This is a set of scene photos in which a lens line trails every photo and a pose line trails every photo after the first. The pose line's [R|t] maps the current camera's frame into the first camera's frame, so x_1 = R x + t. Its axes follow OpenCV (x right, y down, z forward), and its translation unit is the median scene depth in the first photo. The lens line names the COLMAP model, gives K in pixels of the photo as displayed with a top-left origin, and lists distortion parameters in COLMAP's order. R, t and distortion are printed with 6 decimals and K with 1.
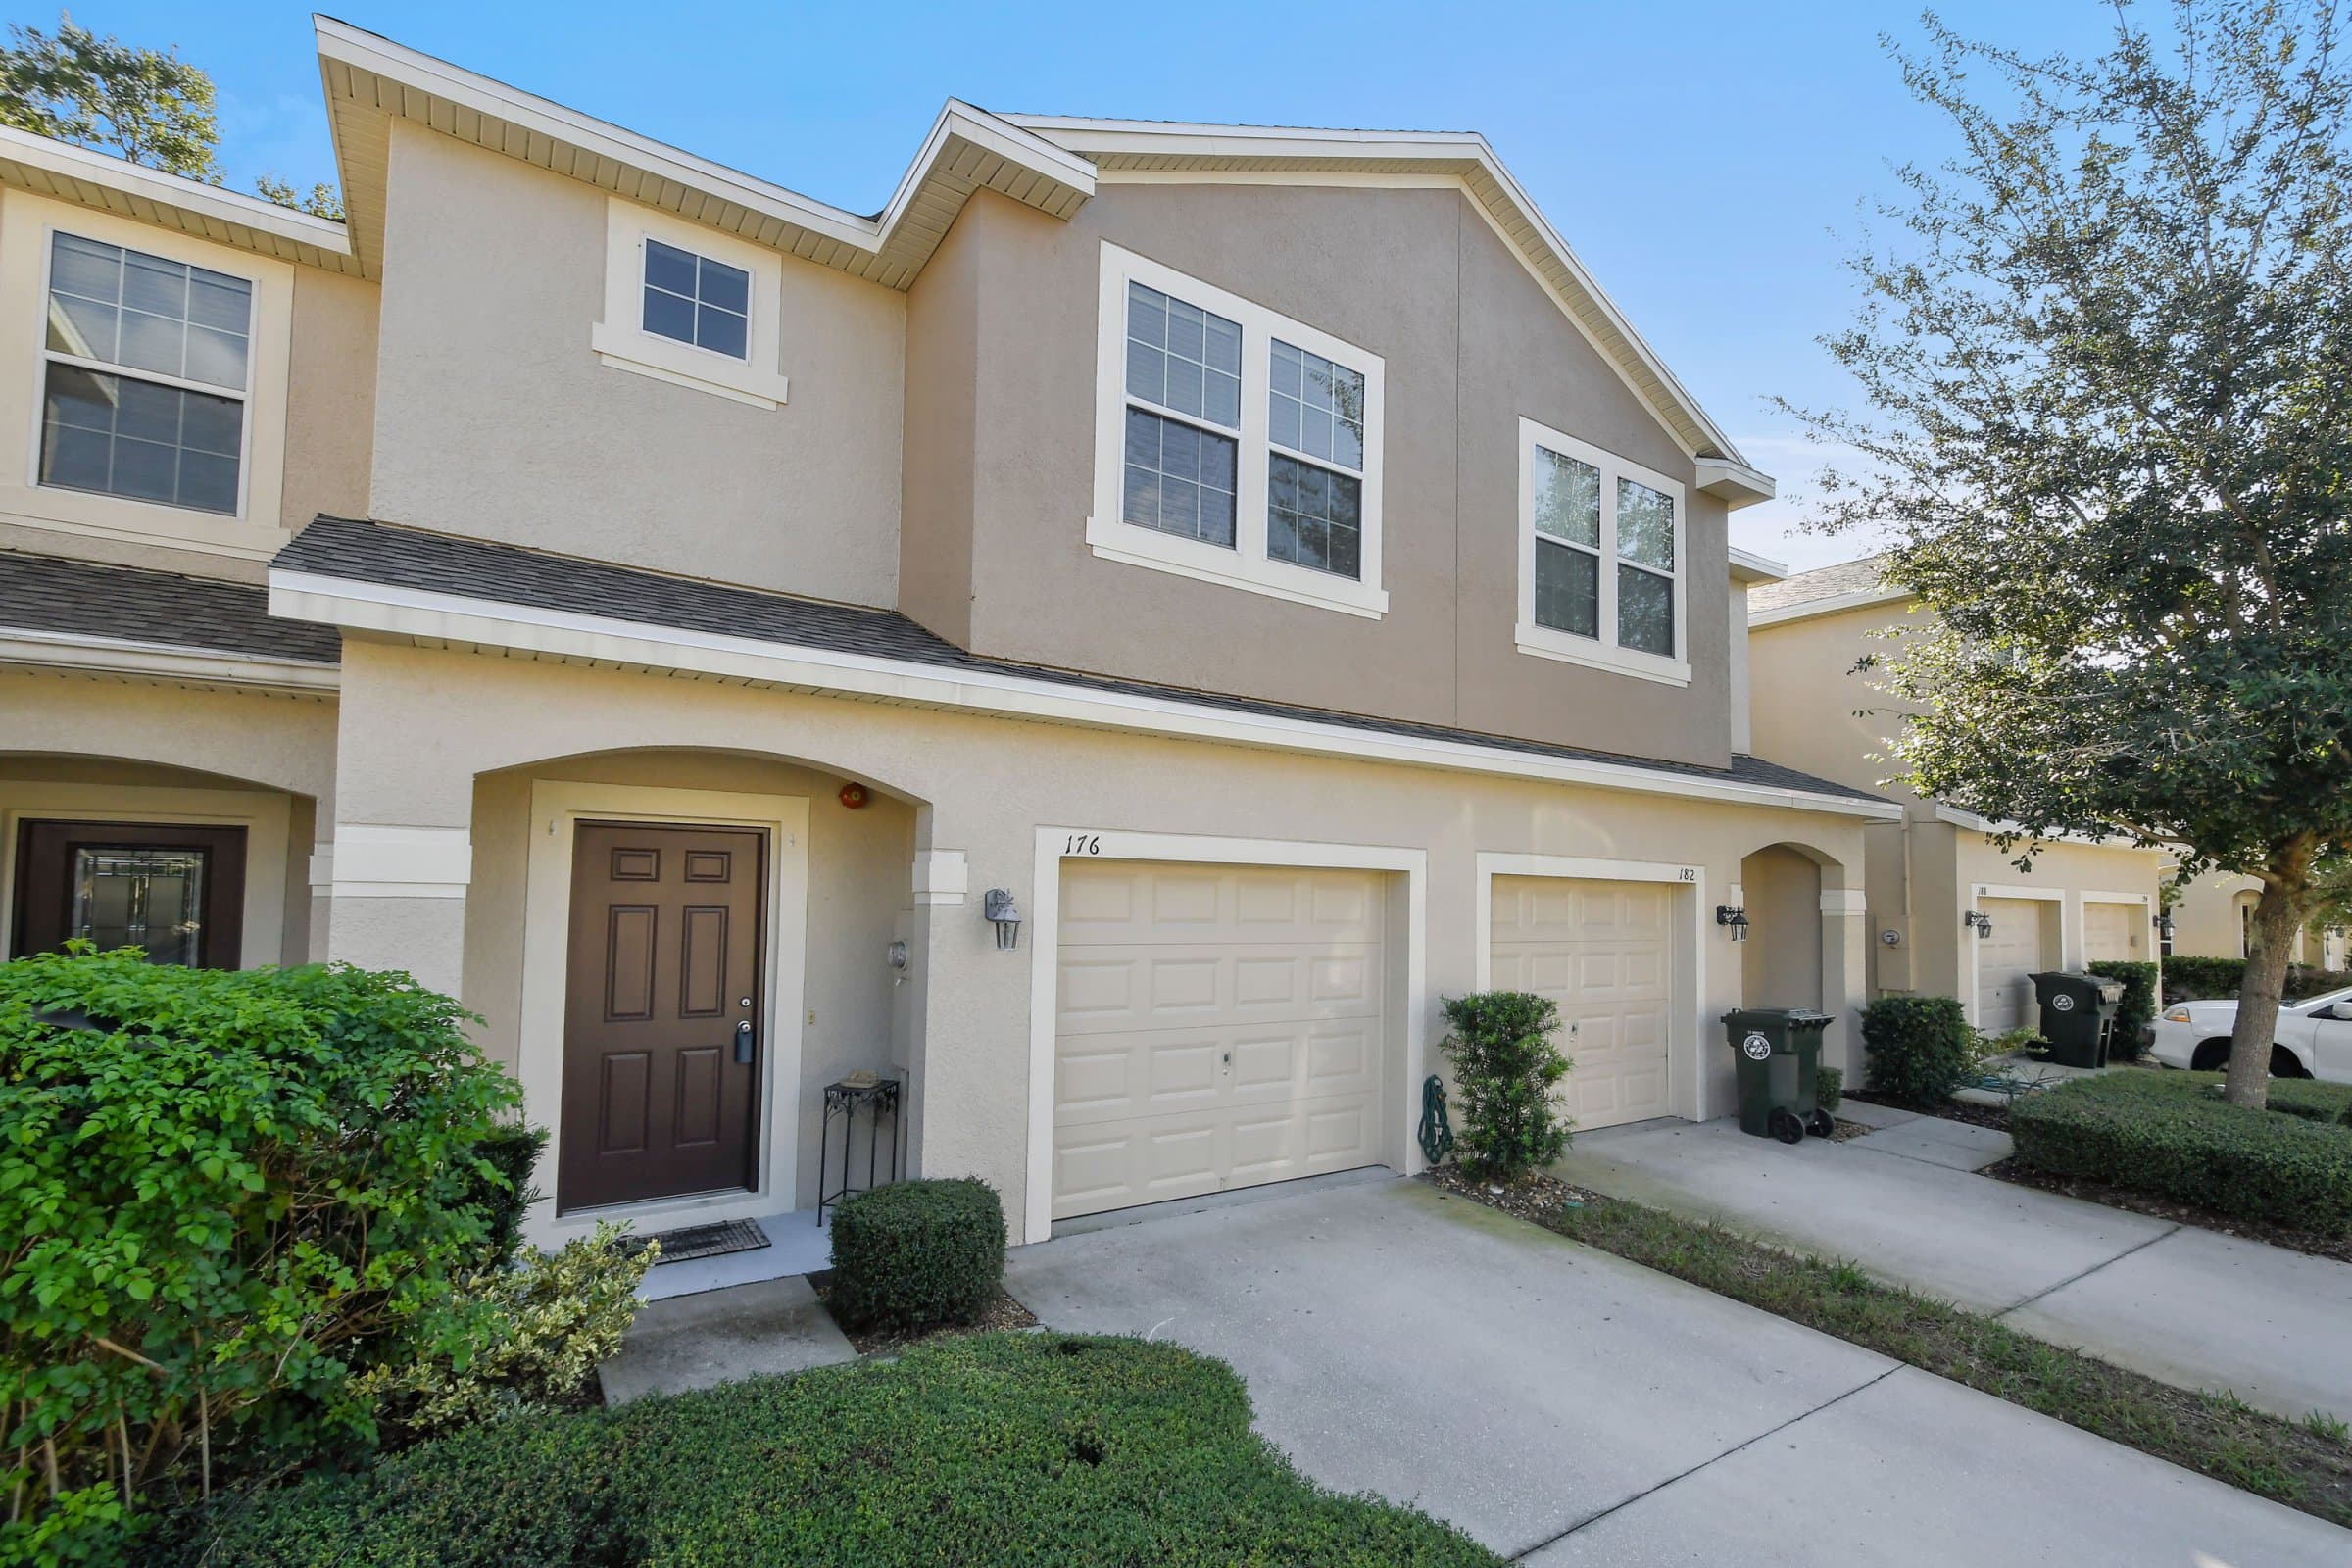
lens RADIAL K [[1008.2, 0, 1174.5], [0, 1008.2, 833.6], [0, 0, 1]] dist [0.010078, 0.000045]
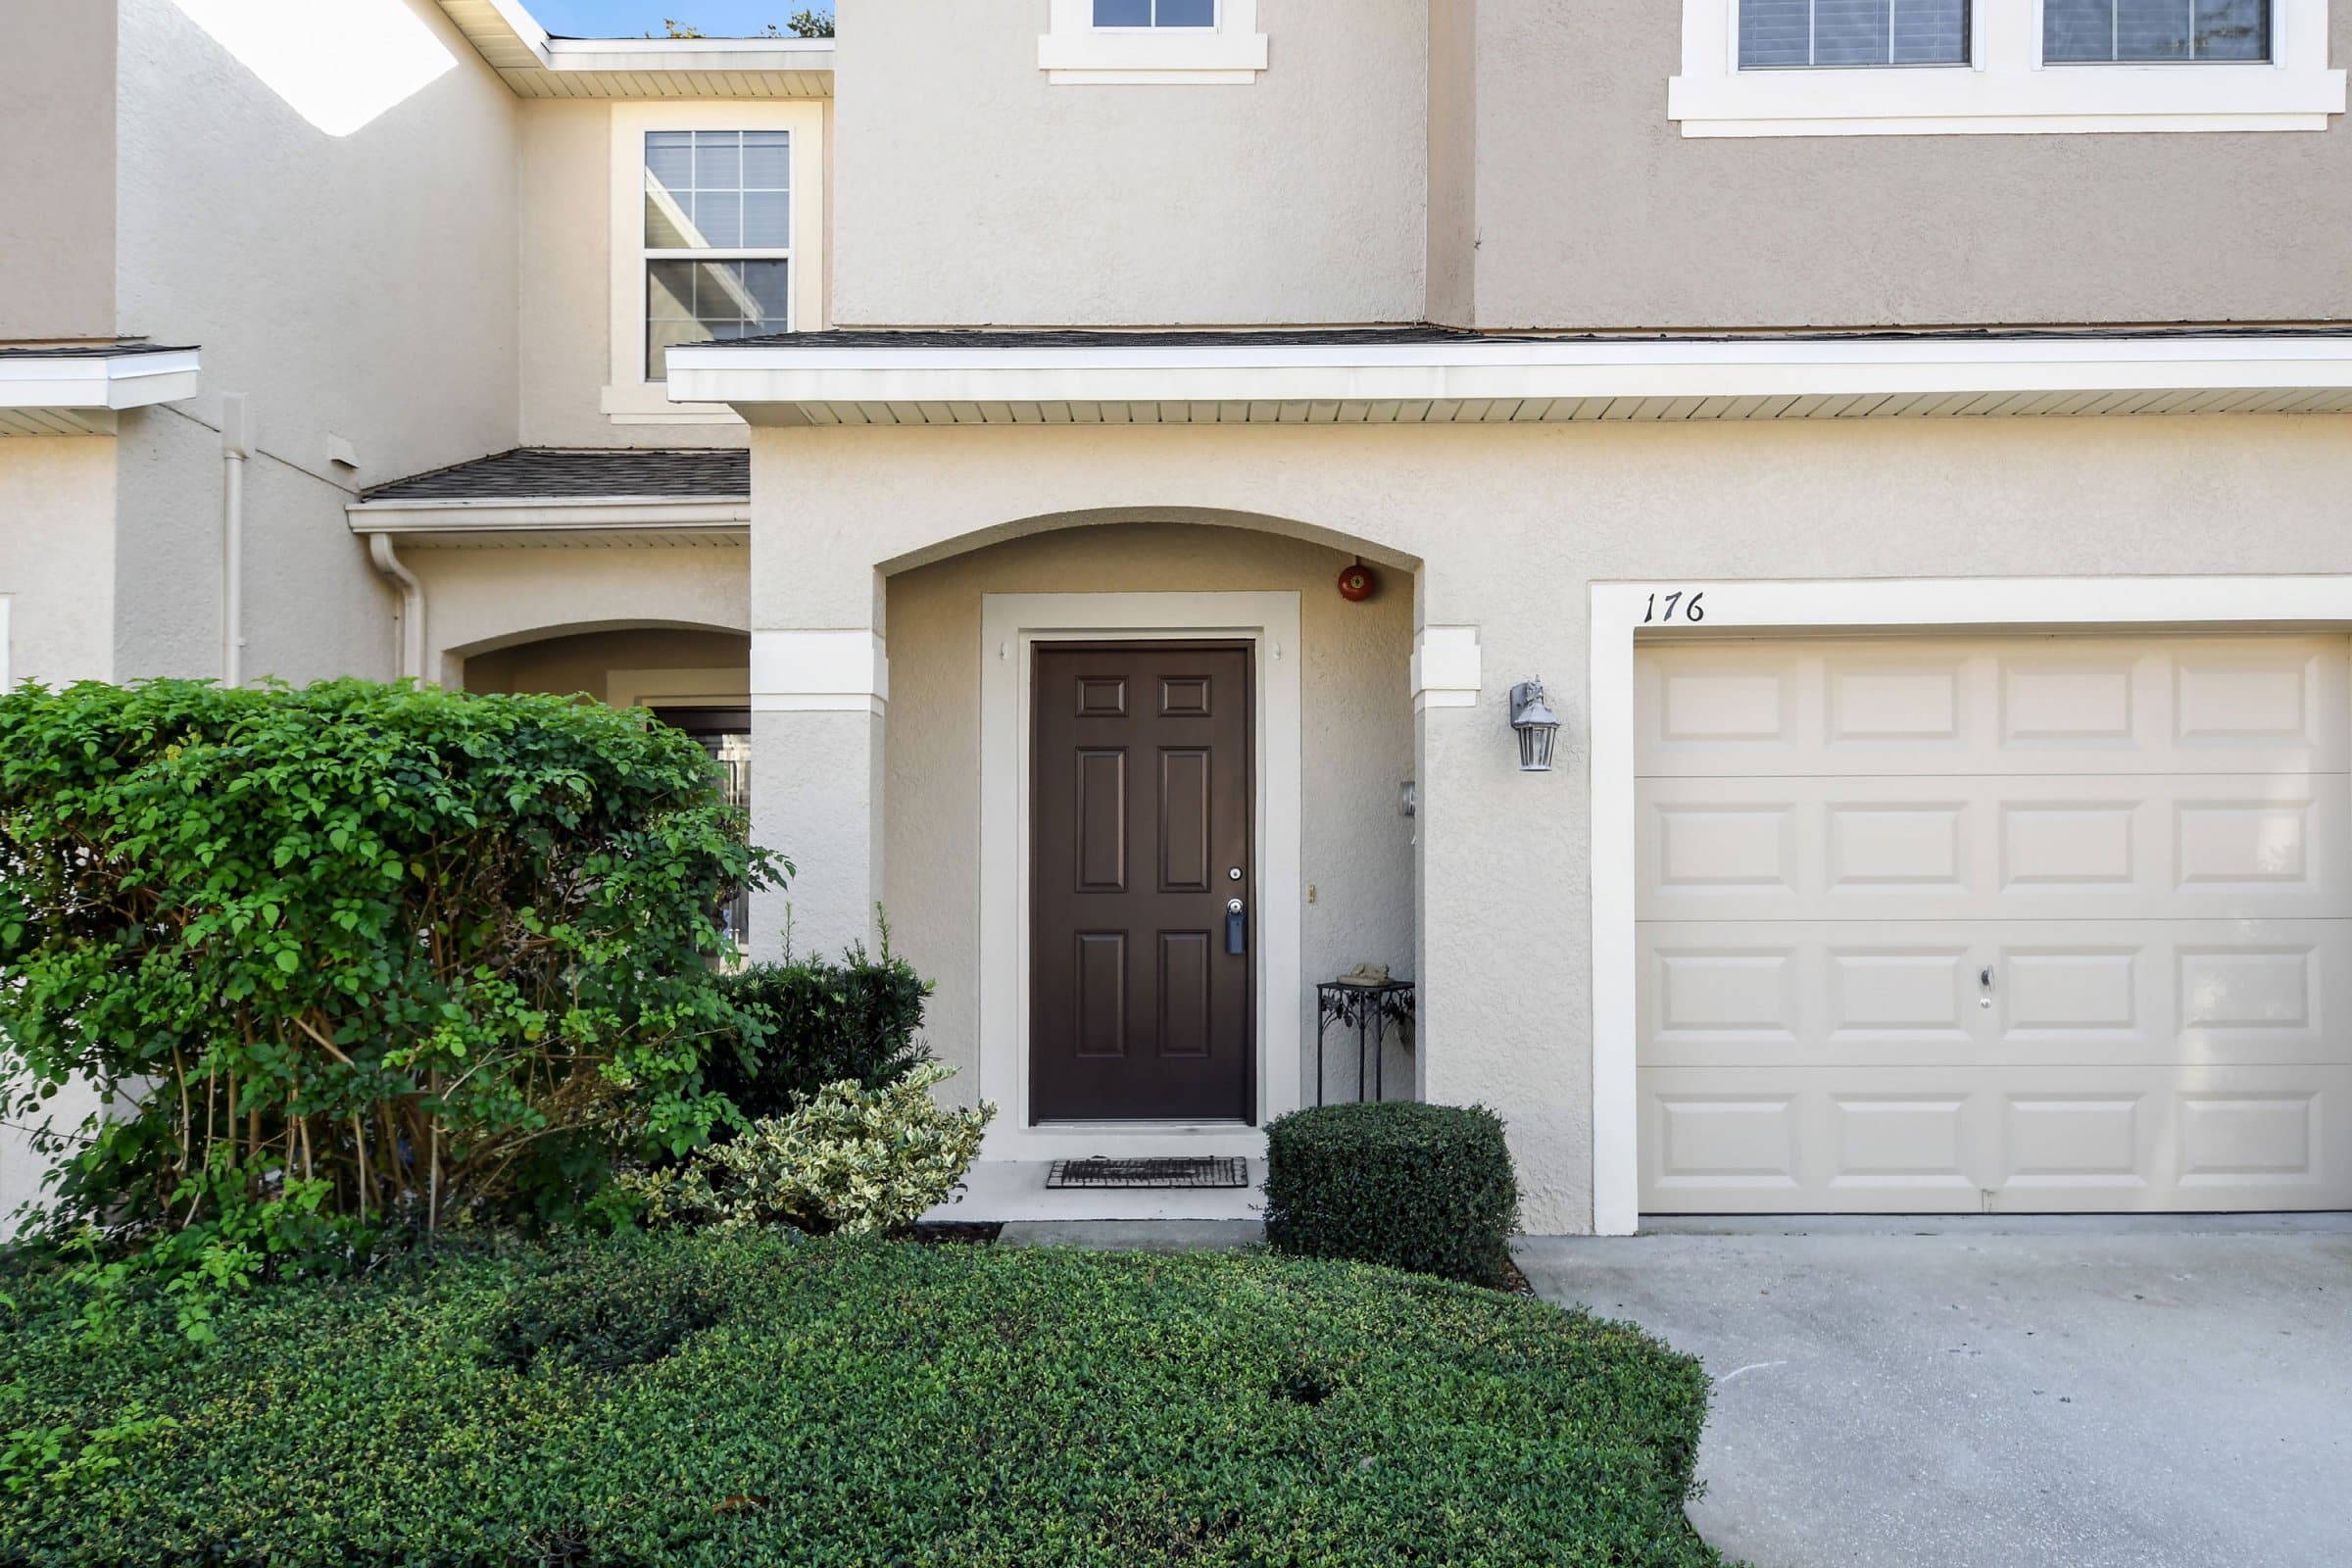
lens RADIAL K [[1411.9, 0, 1176.0], [0, 1411.9, 784.0], [0, 0, 1]] dist [0.015511, -0.012230]
pose [[0.835701, -0.036399, -0.547977, 0.125303], [0.047631, 0.998845, 0.006292, 0.100289], [0.547116, -0.031359, 0.836469, 0.113842]]
